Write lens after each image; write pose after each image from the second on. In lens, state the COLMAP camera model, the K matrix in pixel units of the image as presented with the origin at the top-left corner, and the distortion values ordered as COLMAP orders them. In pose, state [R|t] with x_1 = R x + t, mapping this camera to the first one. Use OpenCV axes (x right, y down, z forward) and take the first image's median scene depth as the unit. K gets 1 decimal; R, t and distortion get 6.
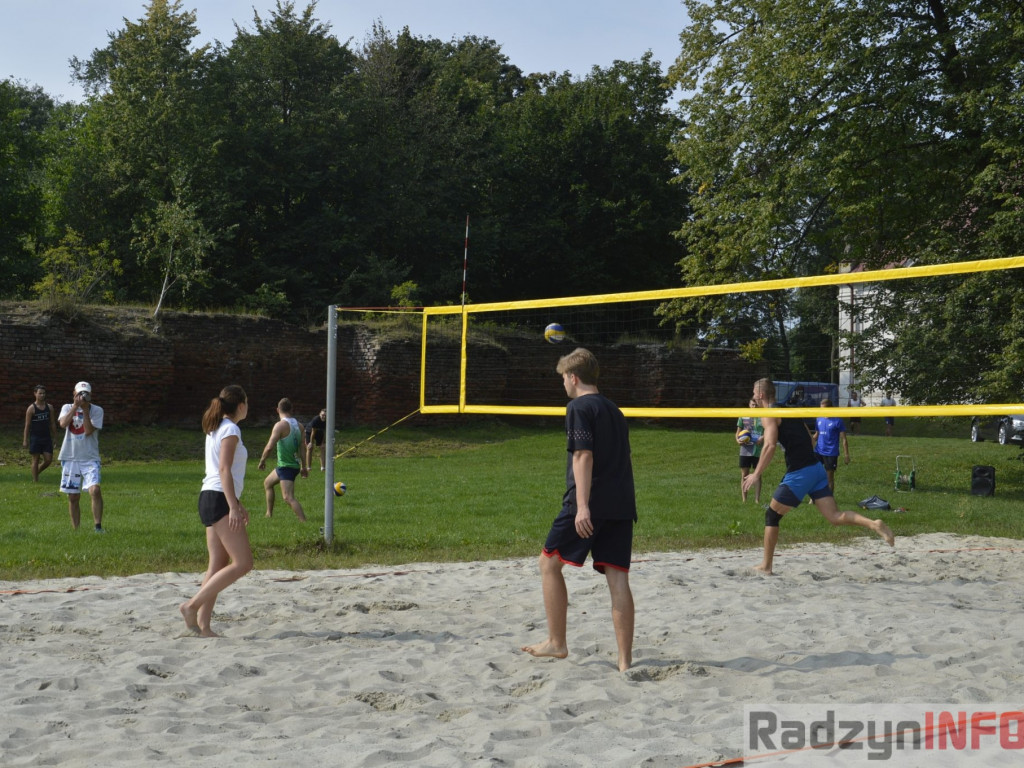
lens RADIAL K [[1660.4, 0, 512.9], [0, 1660.4, 385.9], [0, 0, 1]] dist [-0.022128, 0.000000]
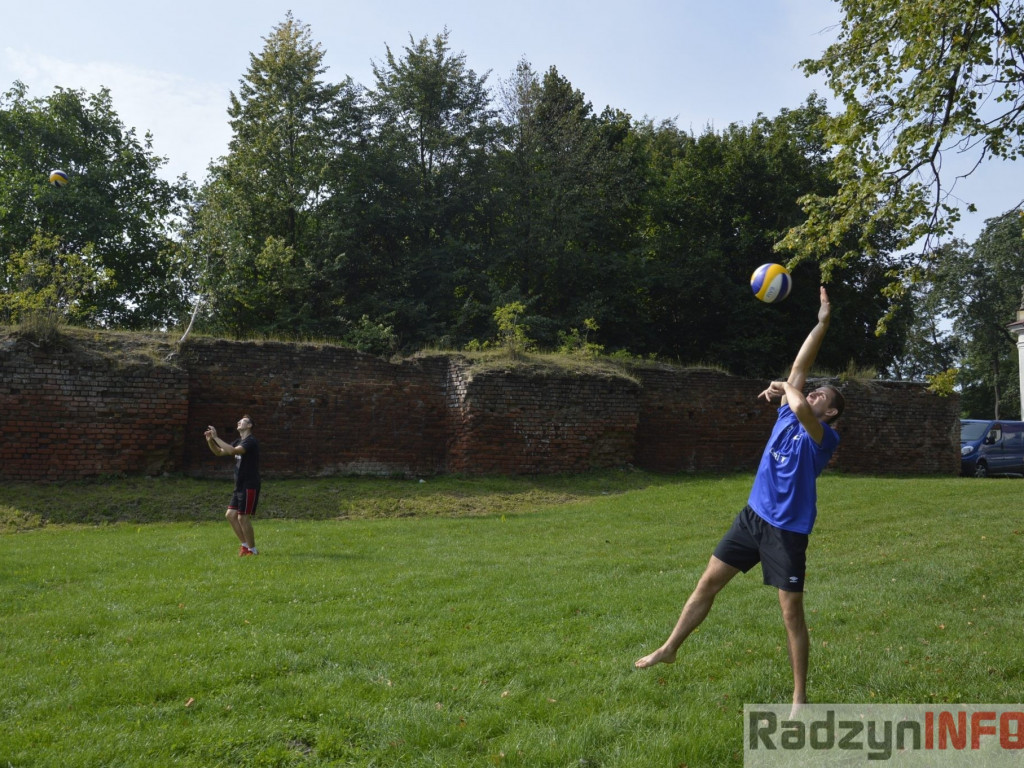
lens RADIAL K [[1053.9, 0, 503.8], [0, 1053.9, 378.7], [0, 0, 1]] dist [-0.037673, 0.000000]
pose [[0.973153, -0.024987, -0.228799, 0.055198], [0.010919, 0.997982, -0.062546, 0.009566], [0.229901, 0.058369, 0.971462, 0.490941]]
